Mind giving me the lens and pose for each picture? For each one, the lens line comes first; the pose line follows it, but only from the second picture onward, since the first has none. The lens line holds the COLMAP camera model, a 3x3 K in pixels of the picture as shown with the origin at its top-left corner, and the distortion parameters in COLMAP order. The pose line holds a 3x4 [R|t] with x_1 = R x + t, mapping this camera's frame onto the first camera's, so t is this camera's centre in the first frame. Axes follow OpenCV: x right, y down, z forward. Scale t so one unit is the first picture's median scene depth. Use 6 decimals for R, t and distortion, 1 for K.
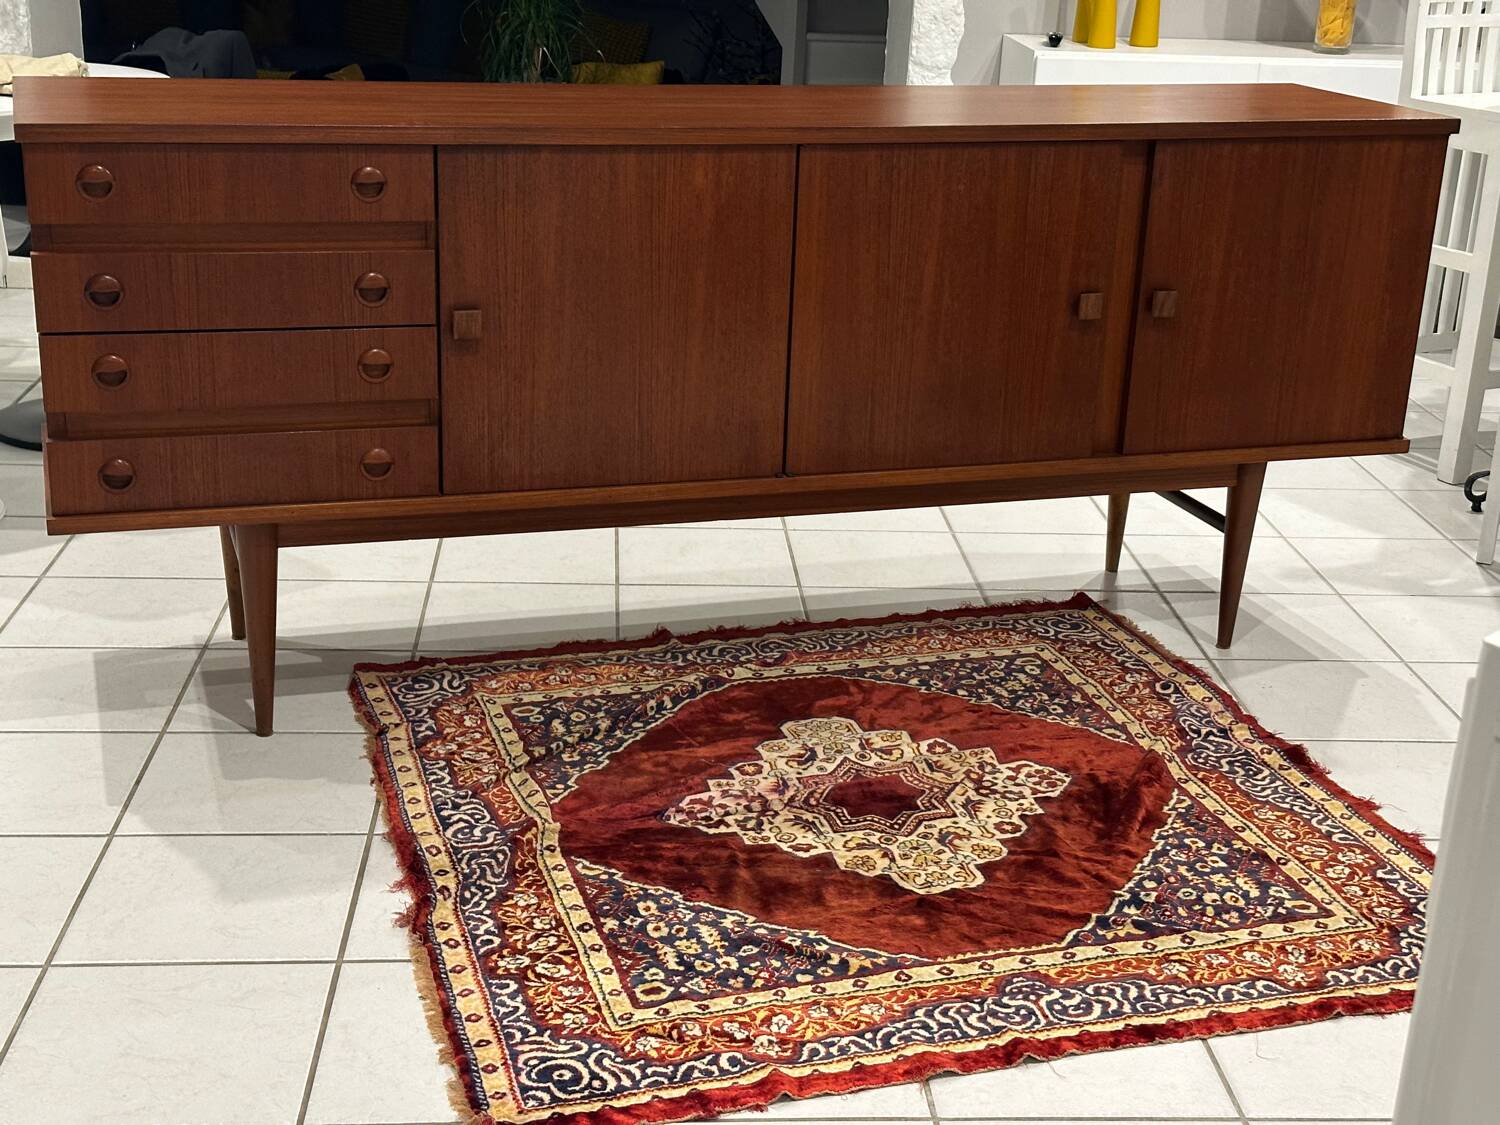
lens RADIAL K [[2039.3, 0, 721.1], [0, 2039.3, 541.1], [0, 0, 1]] dist [0.118201, 0.000000]
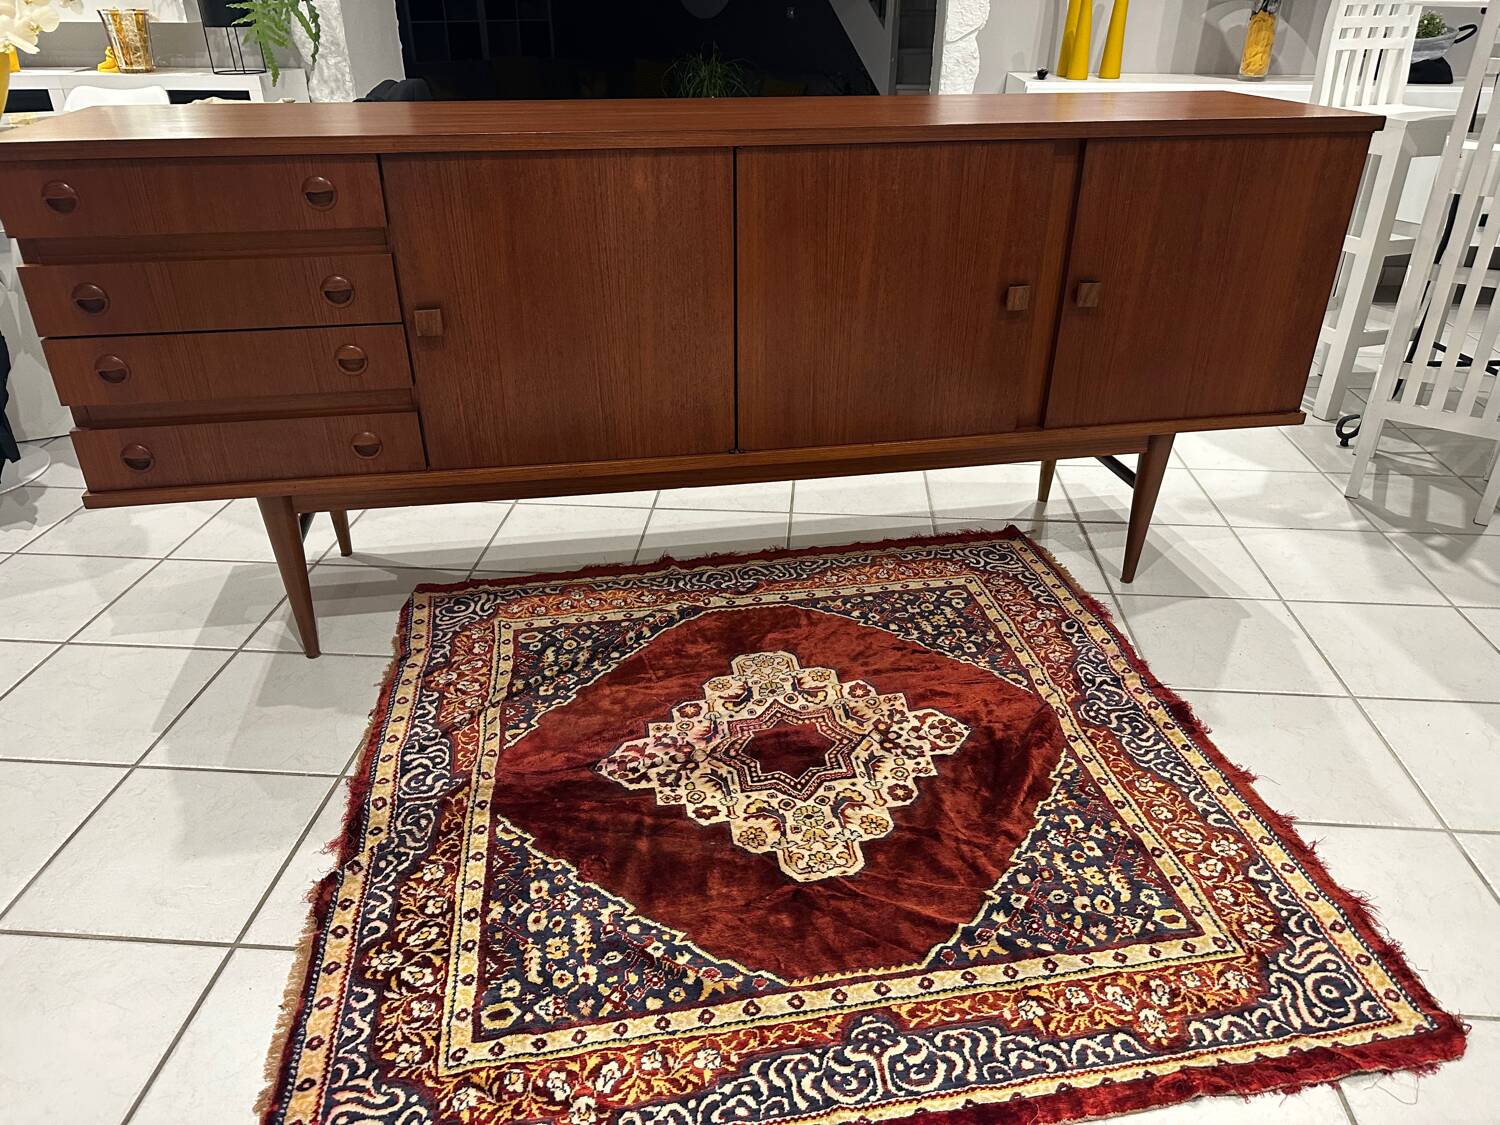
lens RADIAL K [[1014.4, 0, 748.4], [0, 1014.4, 544.9], [0, 0, 1]] dist [0.058220, -0.032595]
pose [[0.990726, 0.029714, -0.132583, 0.115329], [-0.007956, 0.986807, 0.161708, -0.072462], [0.135639, -0.159153, 0.977892, 0.428082]]
